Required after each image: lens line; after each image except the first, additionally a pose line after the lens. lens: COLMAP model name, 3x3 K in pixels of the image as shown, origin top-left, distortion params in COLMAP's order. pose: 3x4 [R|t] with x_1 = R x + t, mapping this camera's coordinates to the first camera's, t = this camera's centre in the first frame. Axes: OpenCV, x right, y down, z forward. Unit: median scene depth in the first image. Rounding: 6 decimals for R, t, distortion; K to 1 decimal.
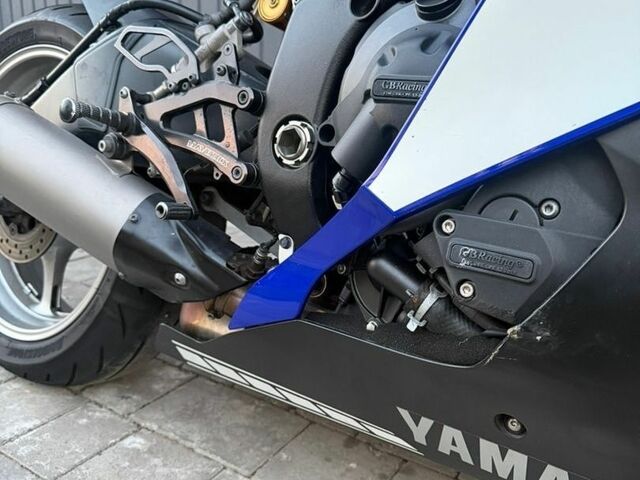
lens RADIAL K [[627.5, 0, 298.3], [0, 627.5, 241.4], [0, 0, 1]] dist [0.124416, -0.257305]
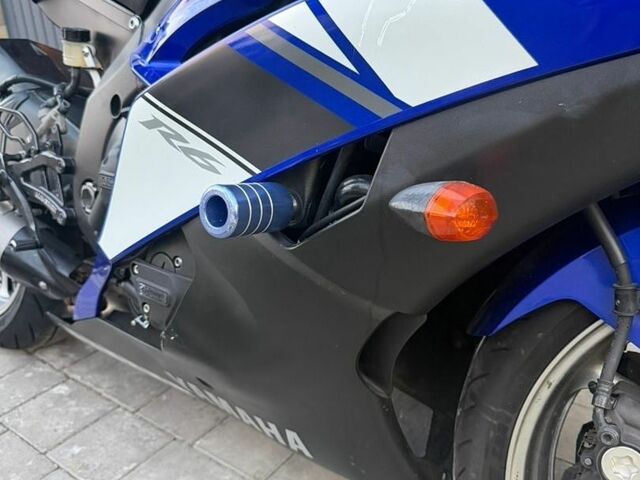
lens RADIAL K [[635.4, 0, 302.3], [0, 635.4, 239.2], [0, 0, 1]] dist [-0.018865, -0.022093]
pose [[0.995172, -0.047962, -0.085633, 0.544738], [0.056831, 0.992918, 0.104327, -0.167638], [0.080023, -0.108690, 0.990850, -0.391614]]
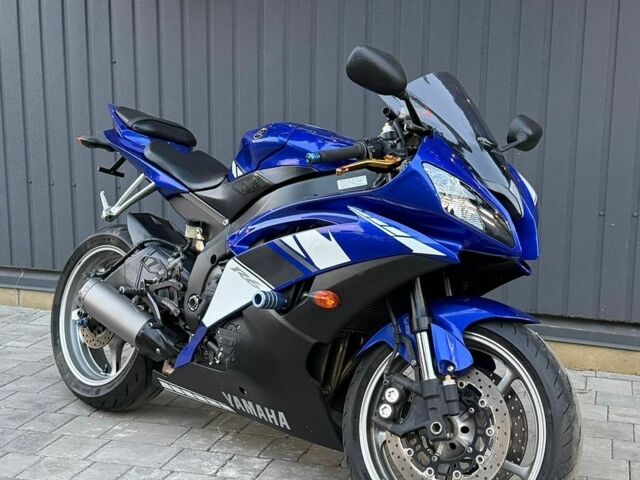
lens RADIAL K [[914.9, 0, 366.3], [0, 914.9, 239.5], [0, 0, 1]] dist [0.001142, 0.001611]
pose [[0.996151, 0.001671, -0.087641, 1.054386], [-0.012707, 0.992010, -0.125521, 0.067700], [0.086731, 0.126152, 0.988212, -2.883297]]
